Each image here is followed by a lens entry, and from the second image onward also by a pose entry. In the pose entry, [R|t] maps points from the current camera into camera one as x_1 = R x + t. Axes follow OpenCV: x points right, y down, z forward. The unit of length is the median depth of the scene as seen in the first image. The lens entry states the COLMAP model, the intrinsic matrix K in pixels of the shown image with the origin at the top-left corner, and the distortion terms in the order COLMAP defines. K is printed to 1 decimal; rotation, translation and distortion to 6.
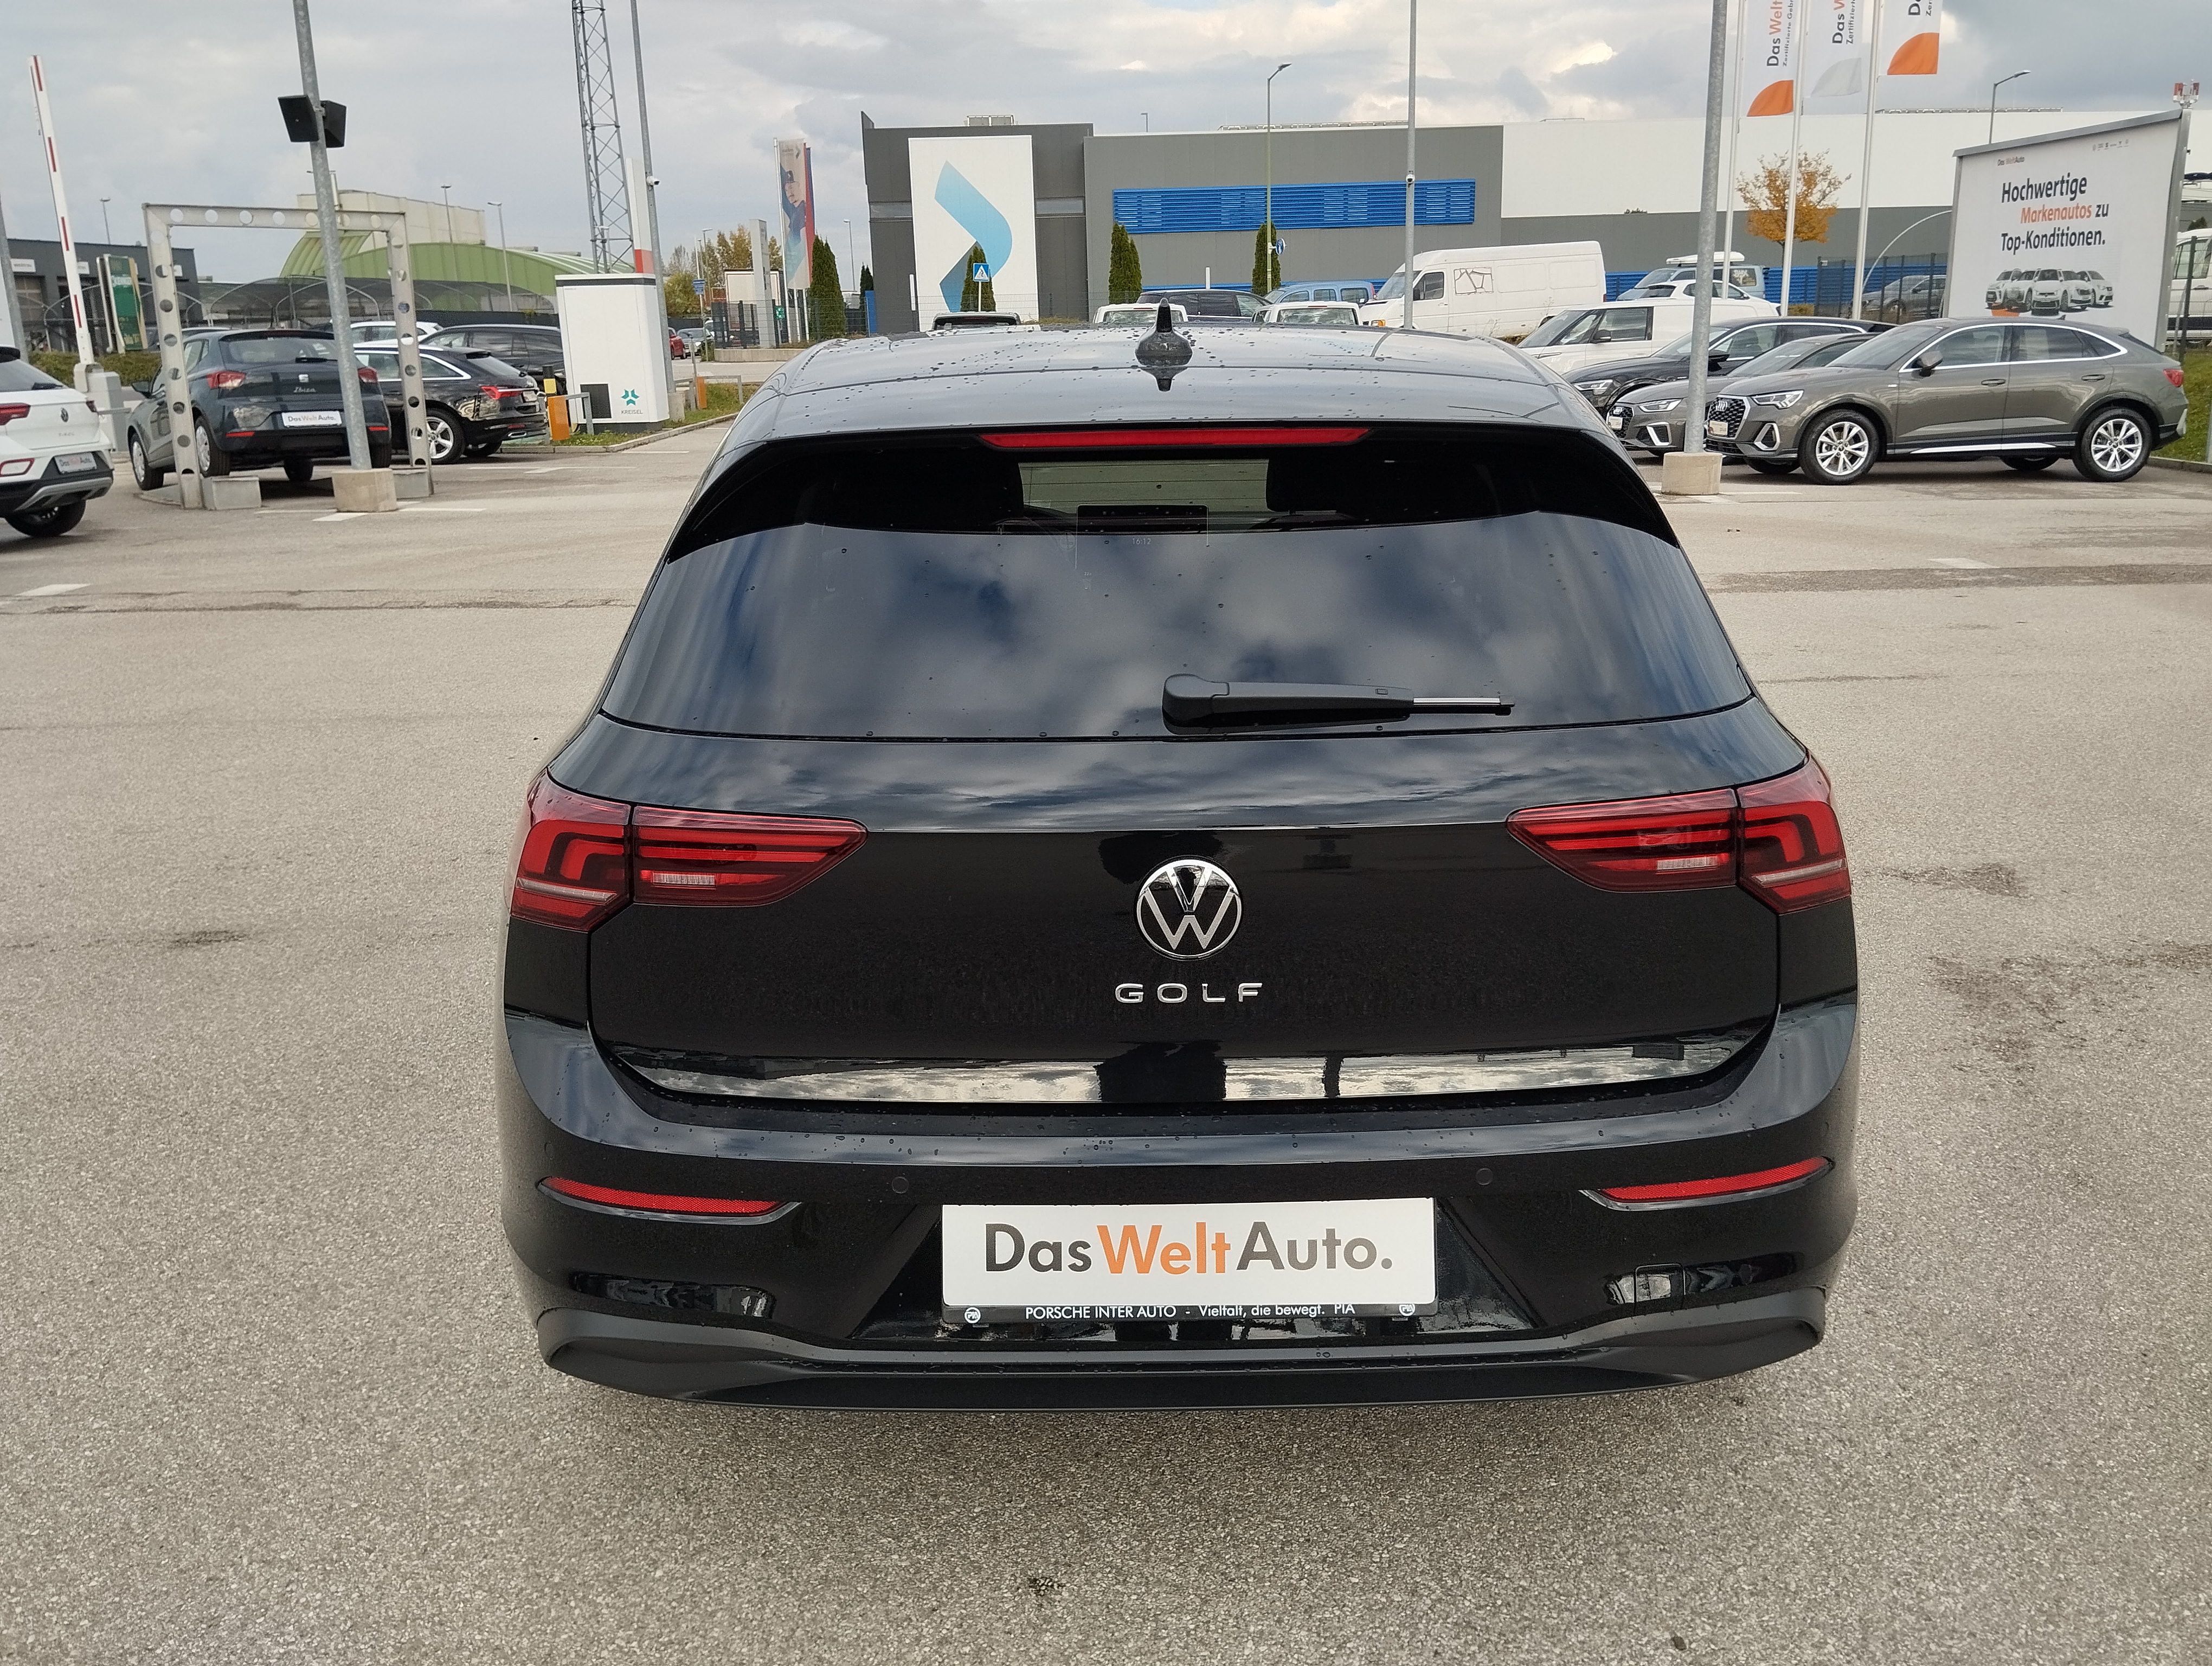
lens RADIAL K [[1829.0, 0, 1128.6], [0, 1829.0, 842.0], [0, 0, 1]] dist [0.045808, -0.116771]
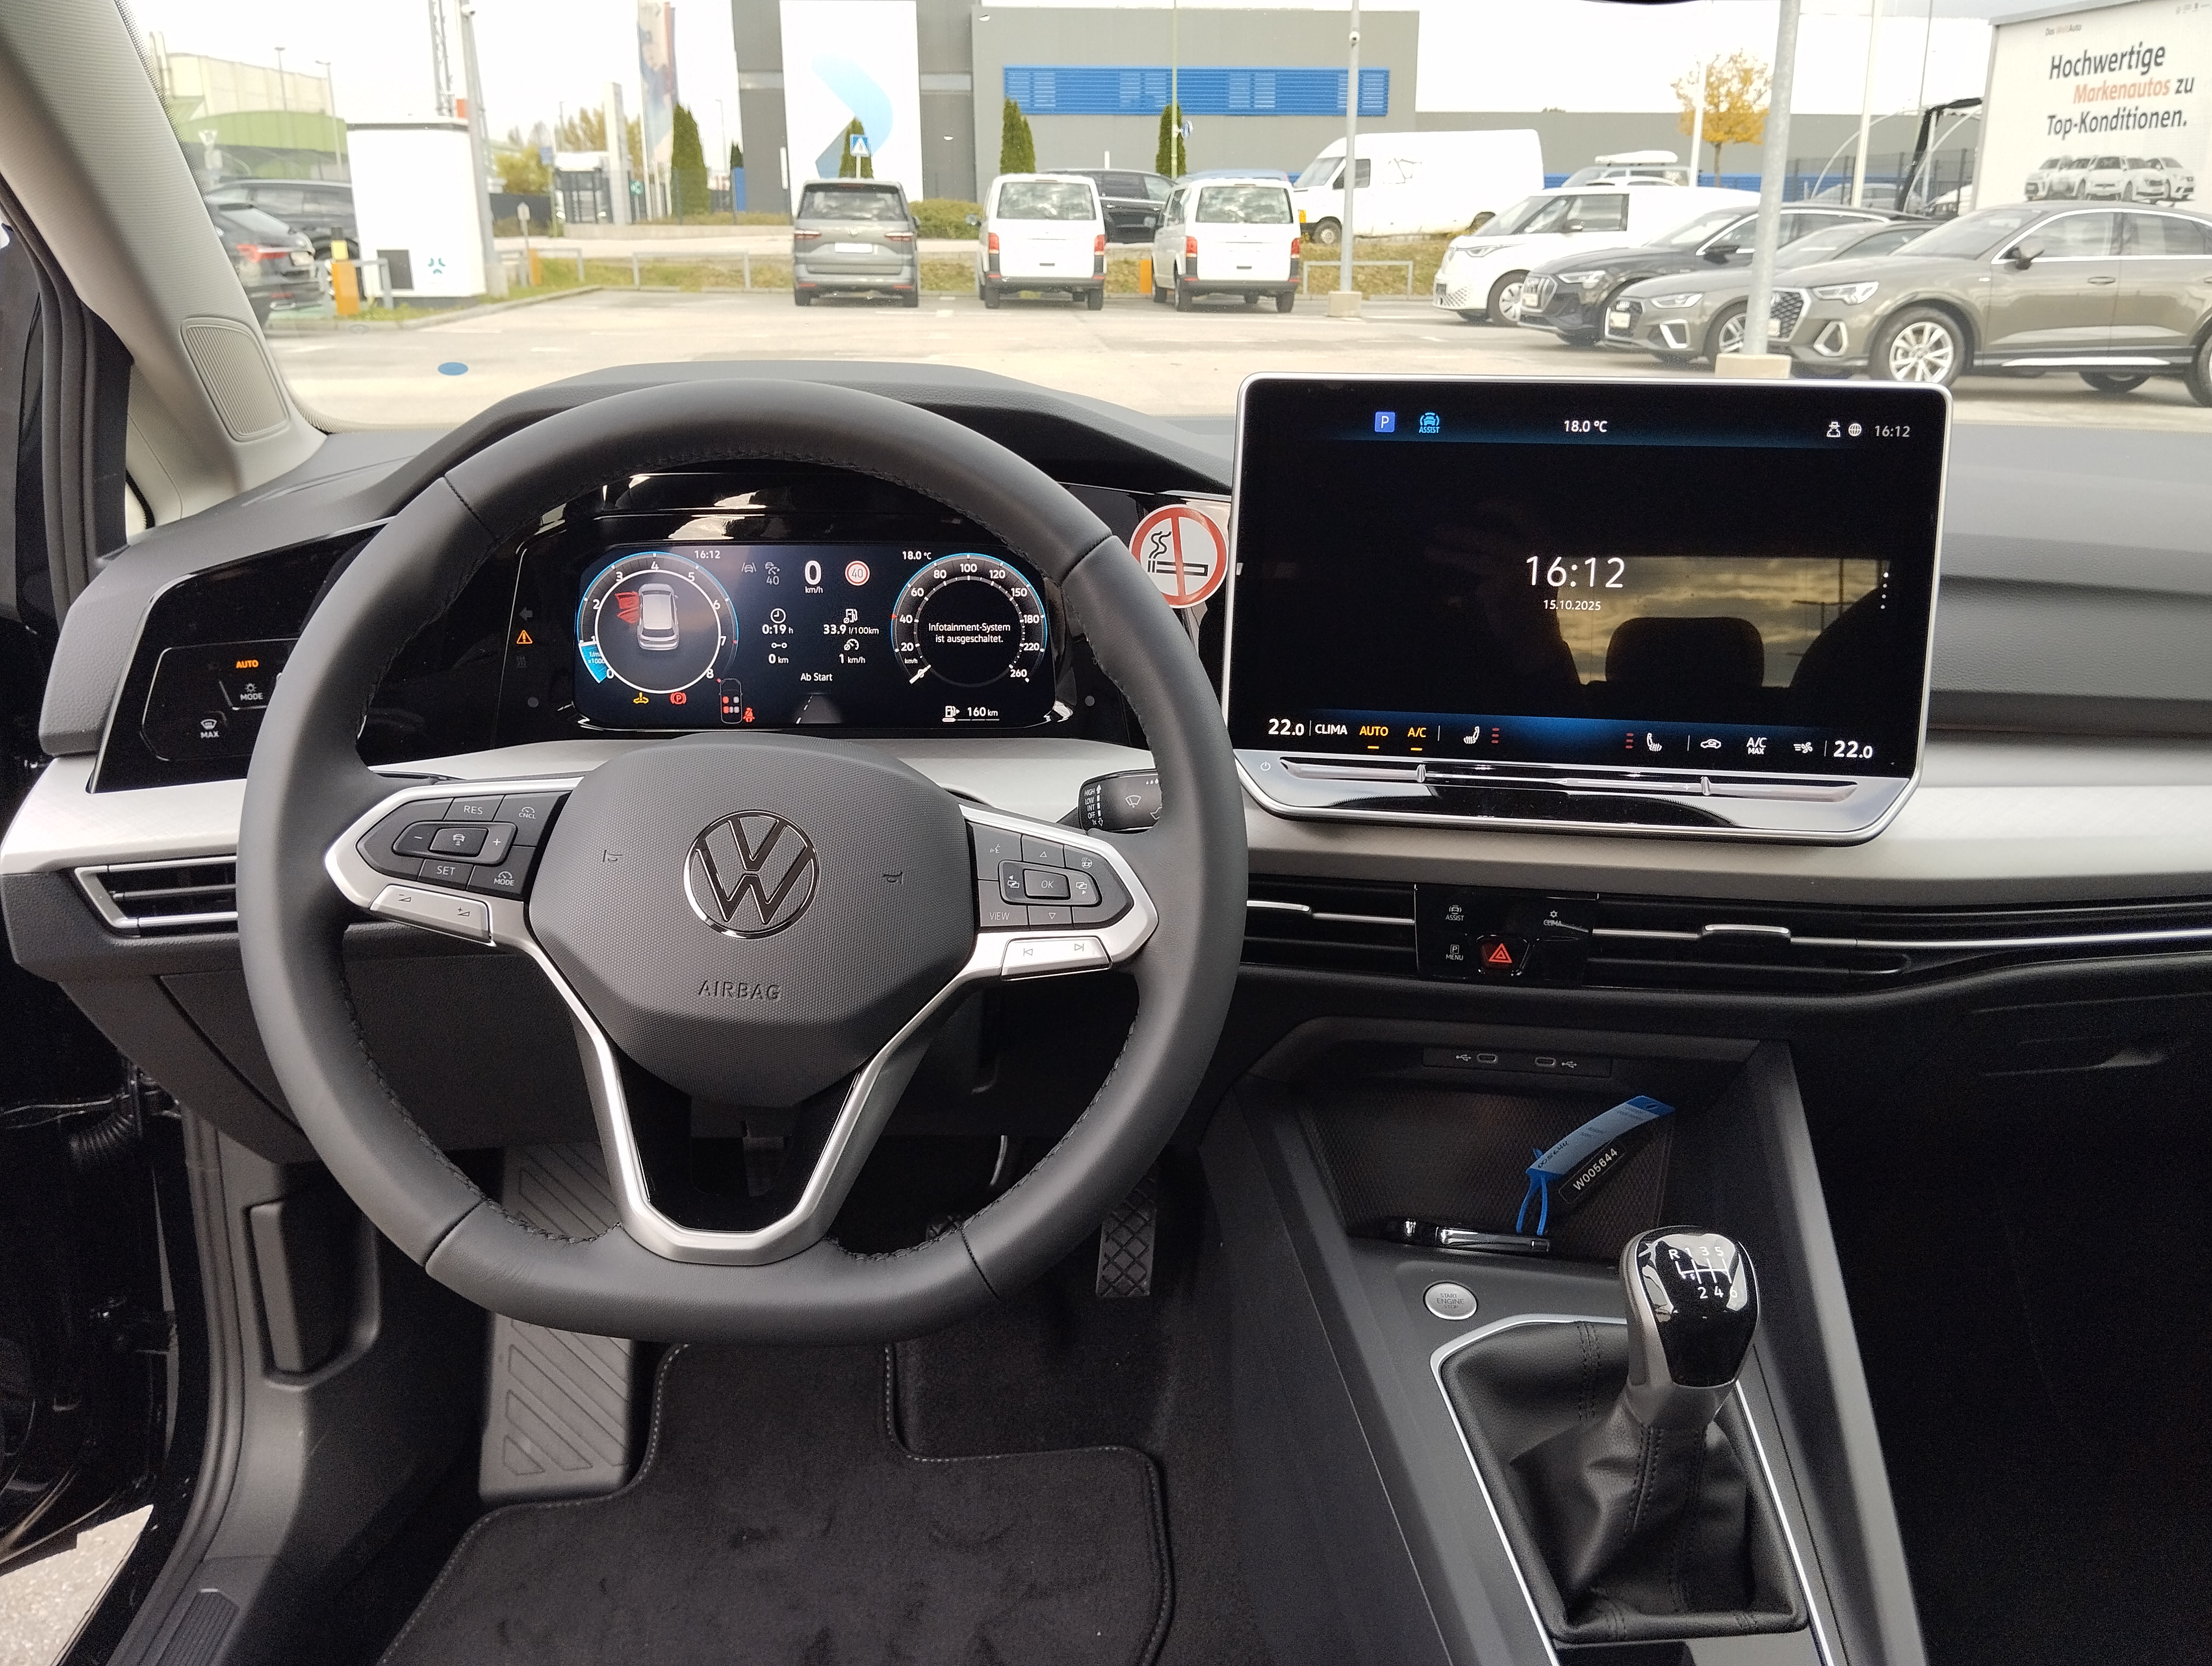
lens RADIAL K [[1829.0, 0, 1133.6], [0, 1829.0, 836.3], [0, 0, 1]] dist [0.045808, -0.116771]
pose [[0.997688, 0.006420, 0.067650, -0.007973], [-0.009515, 0.998918, 0.045523, -0.022153], [-0.067284, -0.046062, 0.996670, 0.126388]]
